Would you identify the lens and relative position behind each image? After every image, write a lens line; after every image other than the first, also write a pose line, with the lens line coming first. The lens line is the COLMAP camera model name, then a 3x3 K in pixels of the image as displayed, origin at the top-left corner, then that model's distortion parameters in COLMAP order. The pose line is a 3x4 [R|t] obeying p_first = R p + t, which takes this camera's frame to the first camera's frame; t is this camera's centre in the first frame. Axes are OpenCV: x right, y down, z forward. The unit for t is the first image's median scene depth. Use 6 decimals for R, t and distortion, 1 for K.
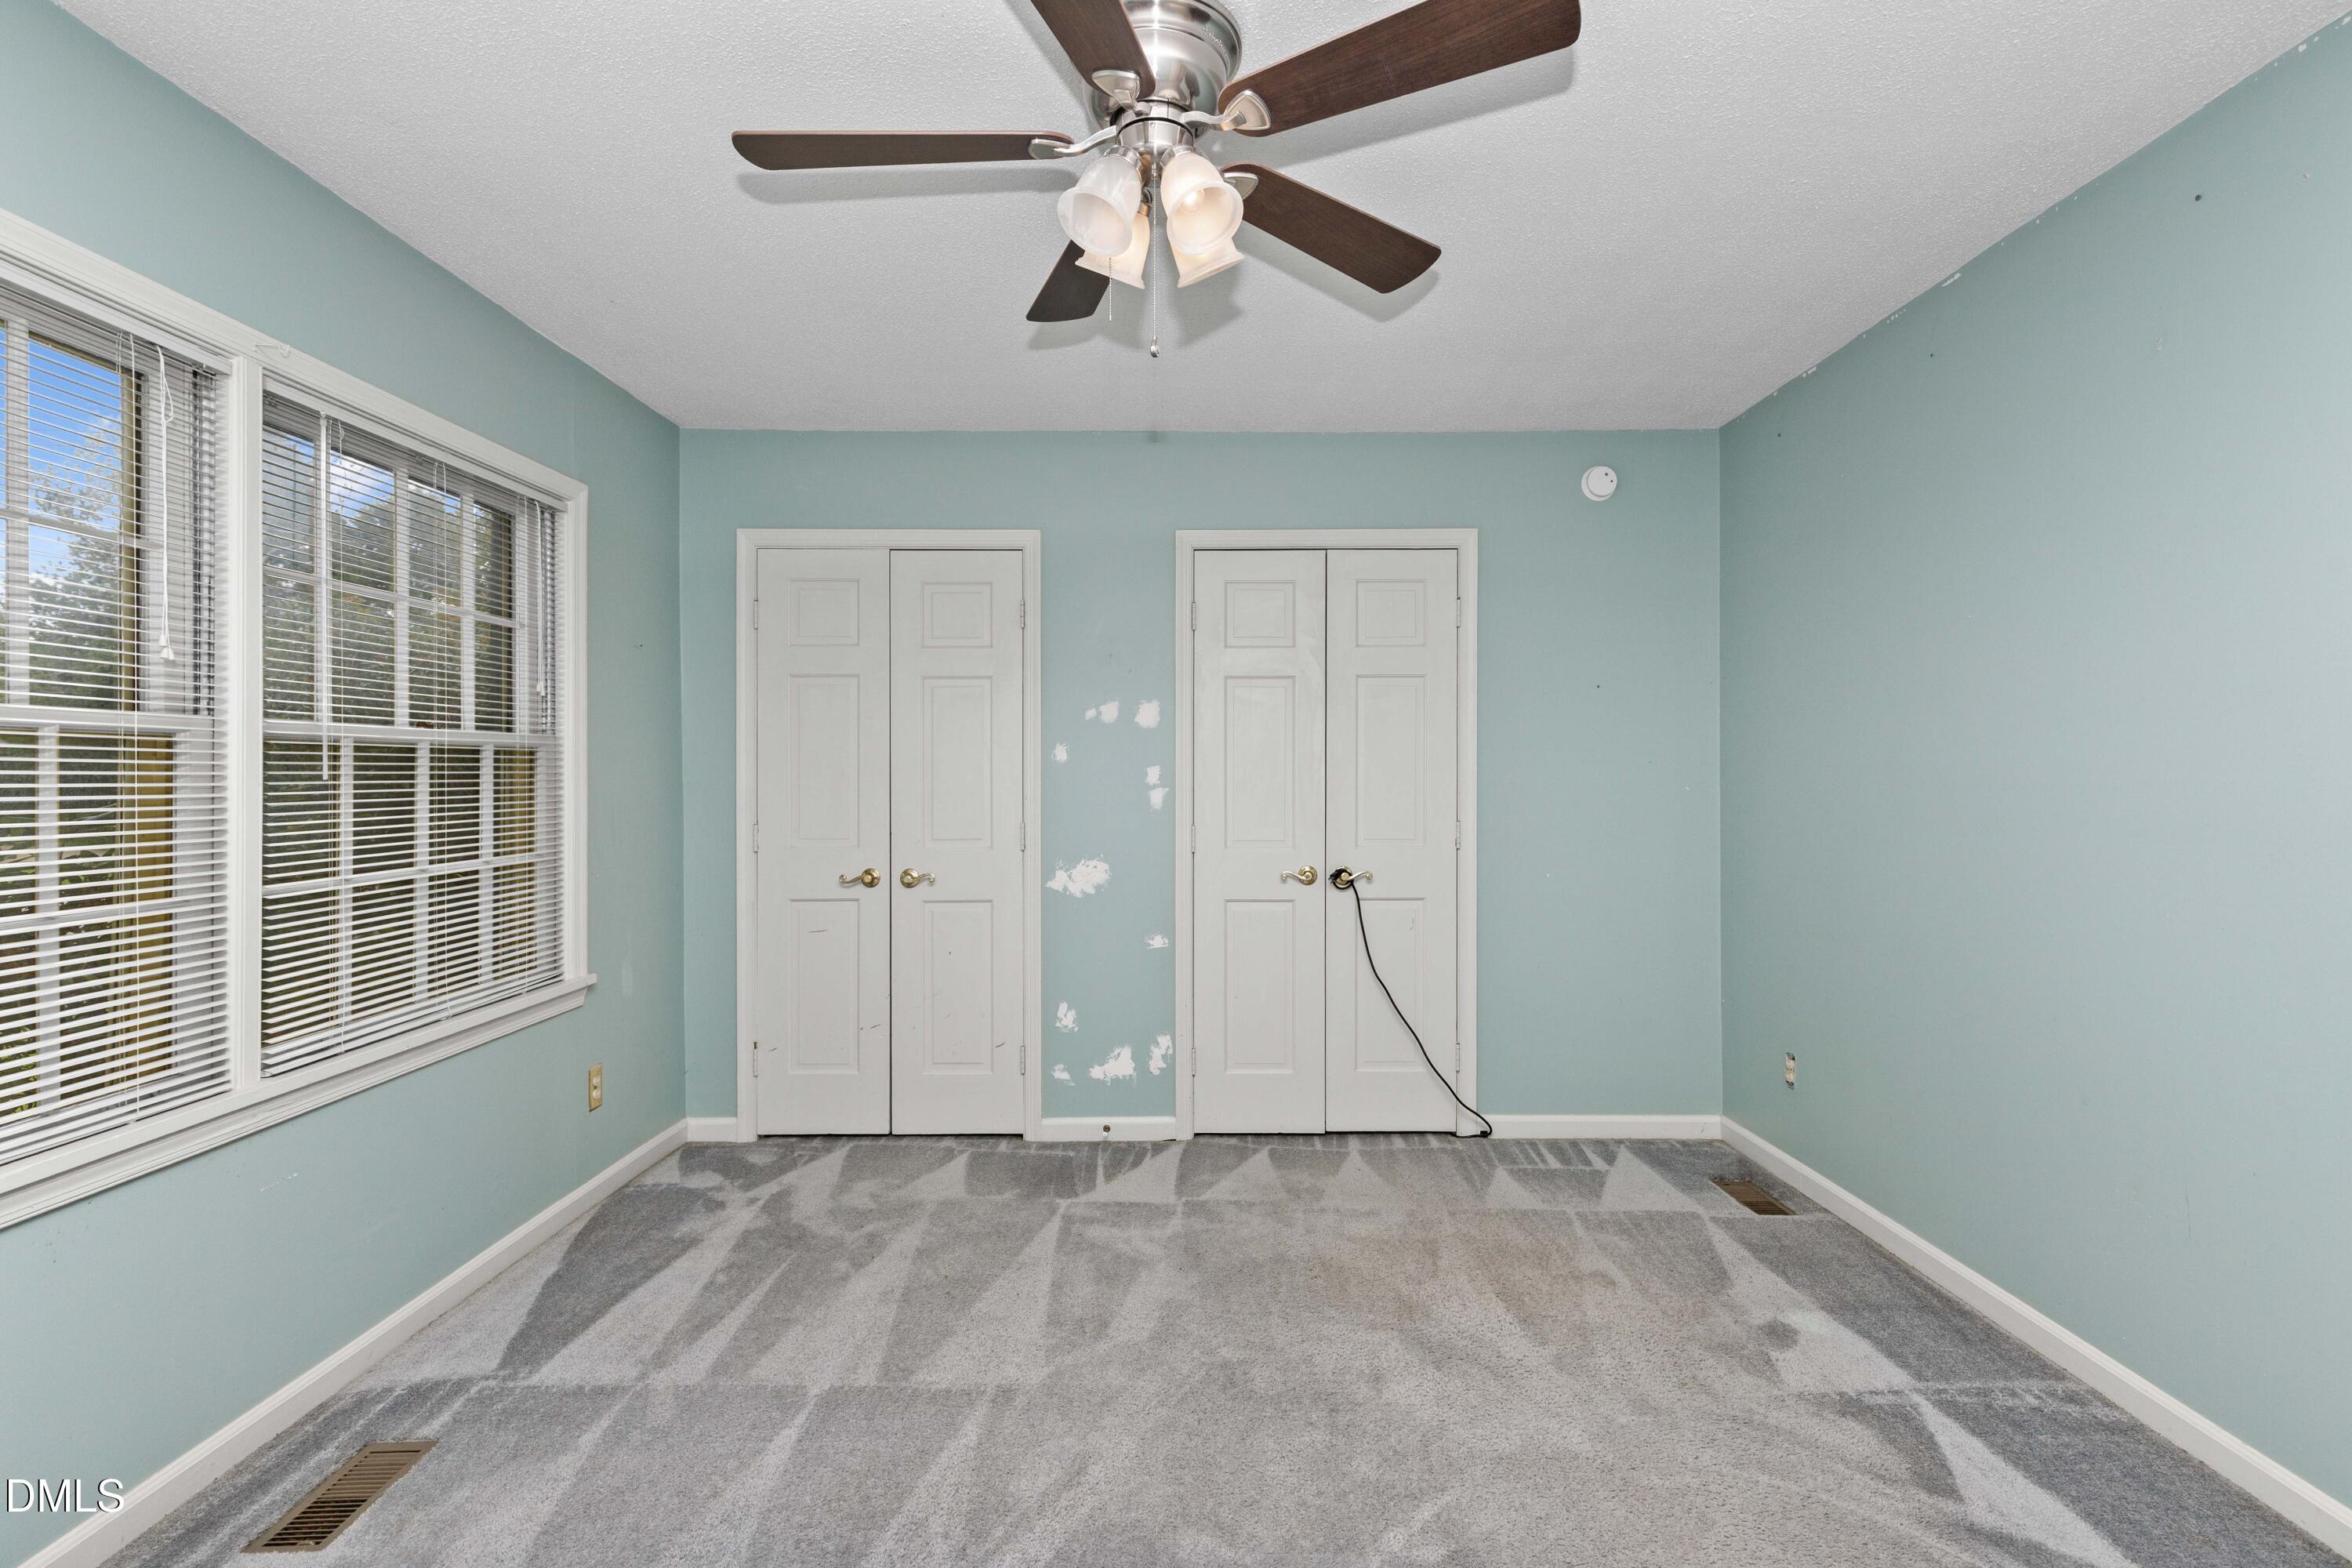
lens RADIAL K [[1084.0, 0, 1177.4], [0, 1084.0, 771.7], [0, 0, 1]] dist [0.013467, -0.002305]
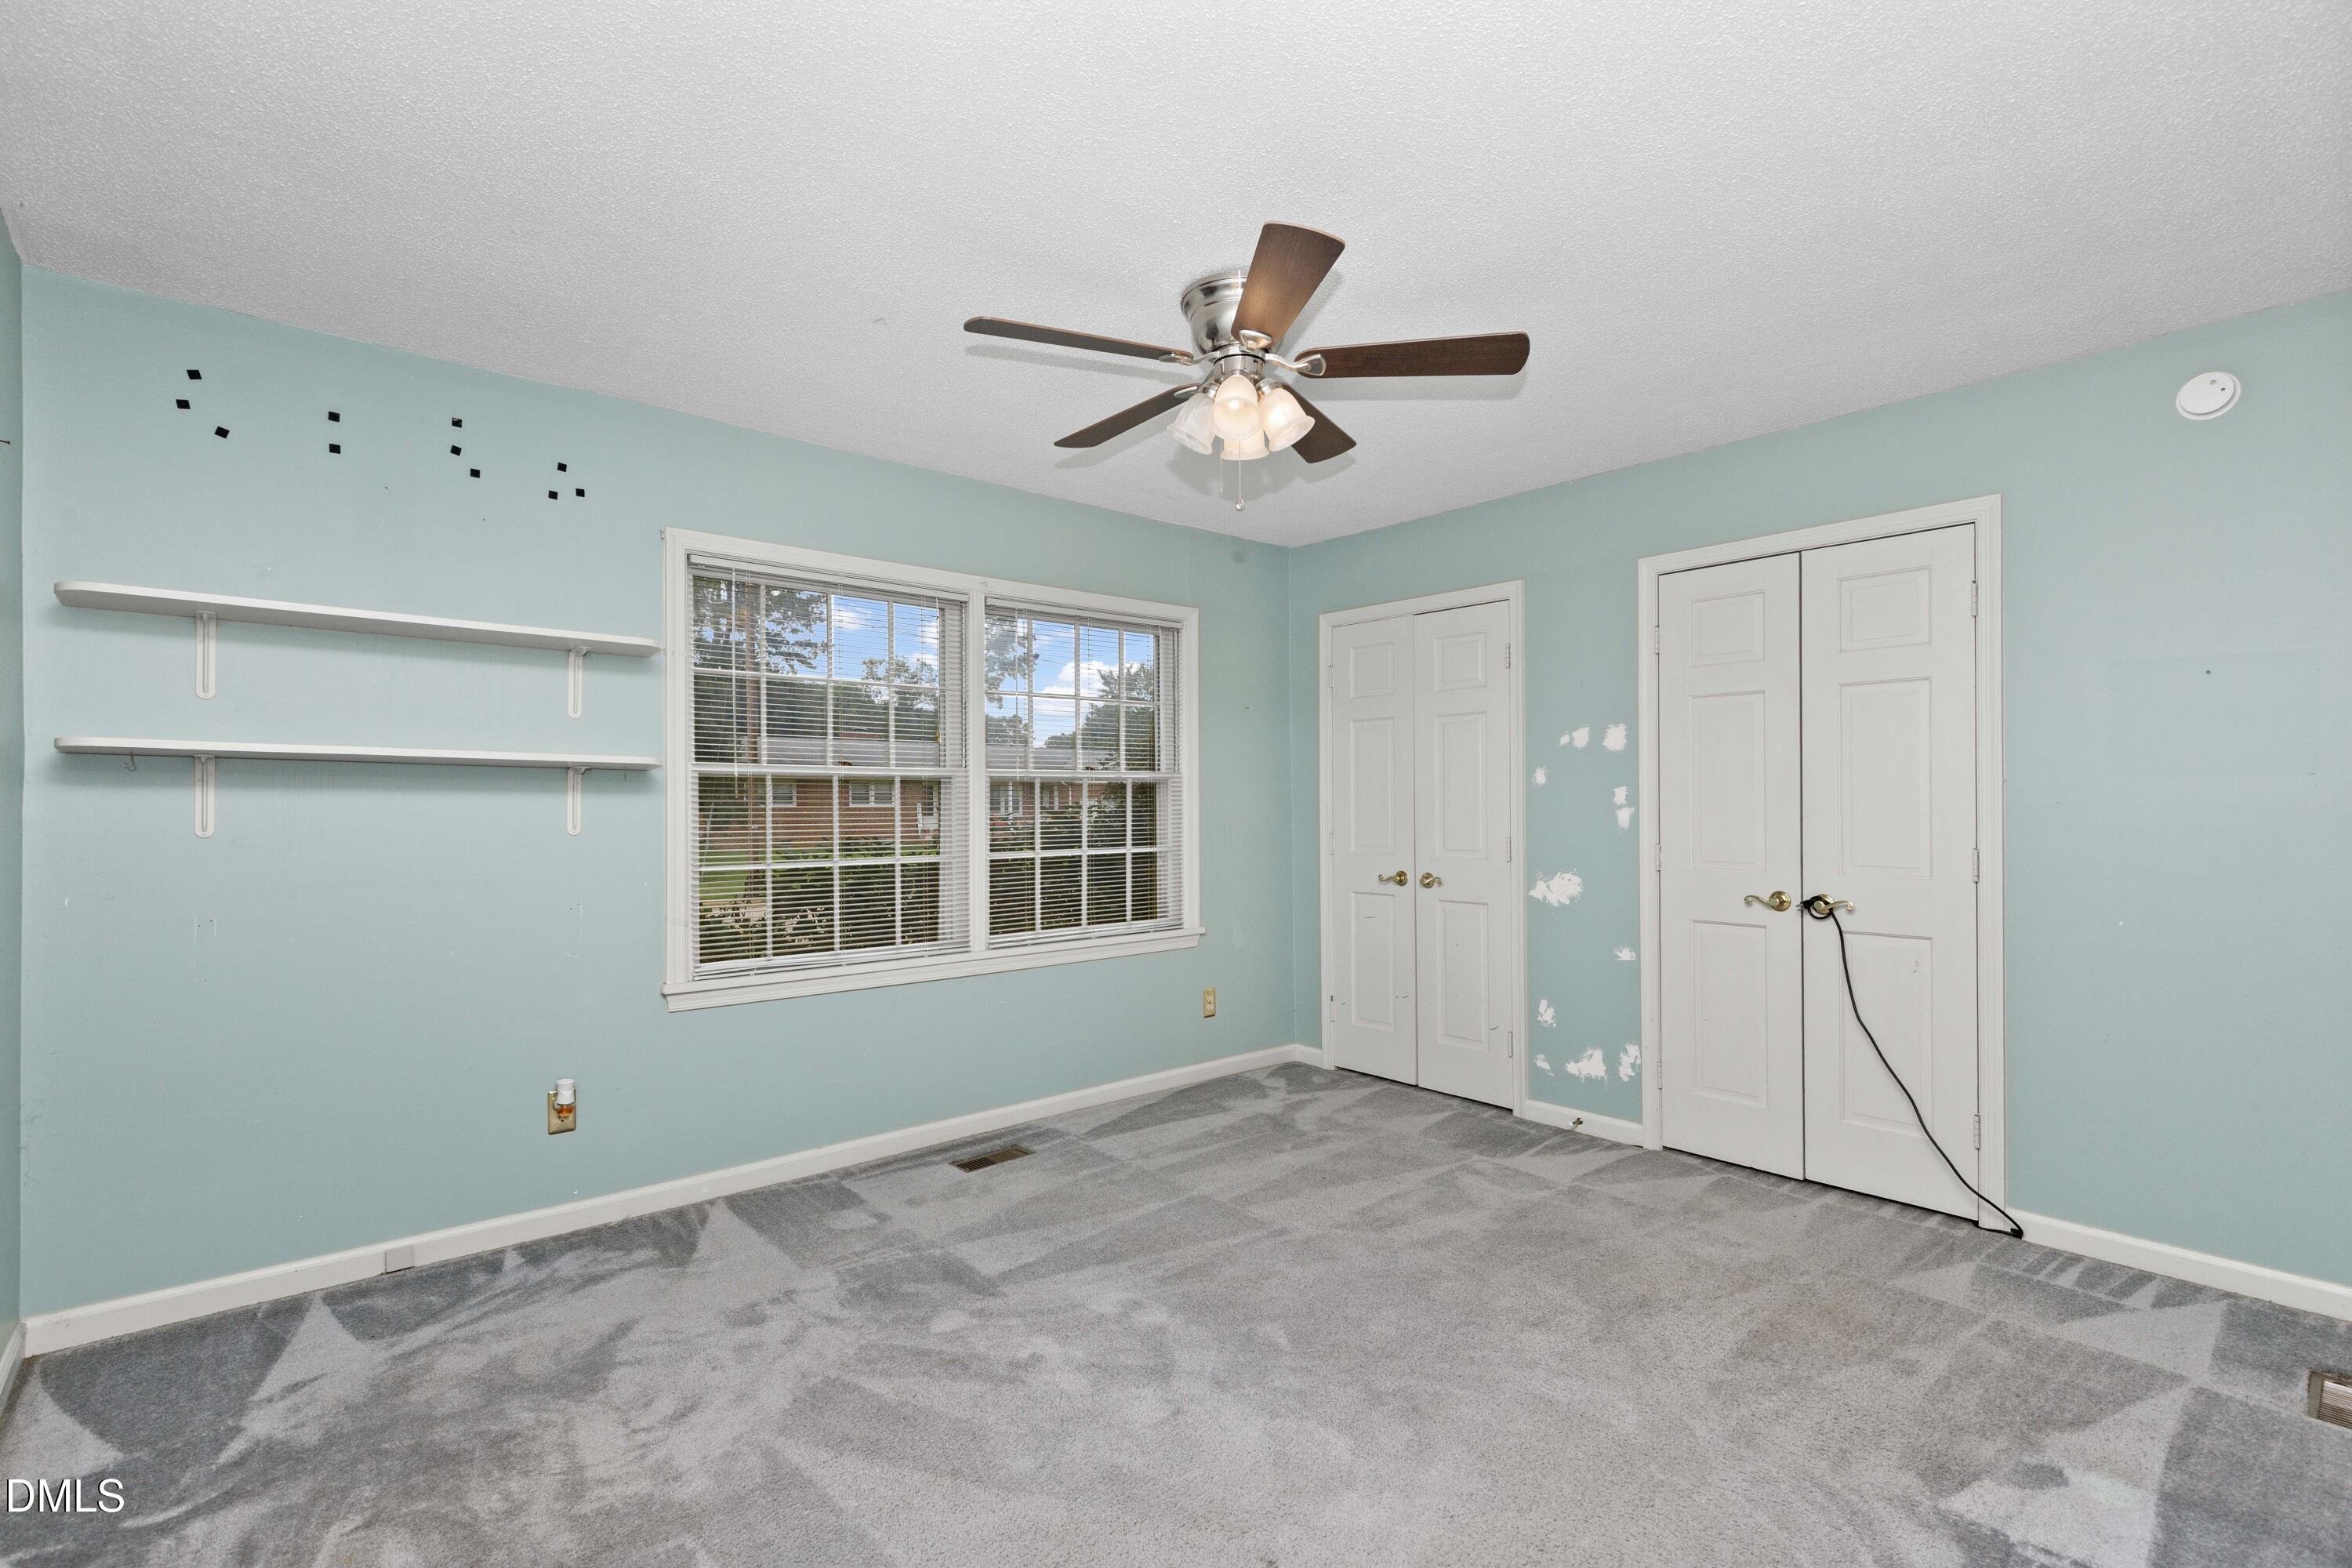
lens RADIAL K [[1084.0, 0, 1178.5], [0, 1084.0, 799.5], [0, 0, 1]] dist [0.013467, -0.002305]
pose [[0.649258, -0.001549, -0.760566, 0.519955], [0.005361, 0.999982, 0.002539, 0.002180], [0.760549, -0.005726, 0.649255, -0.010703]]
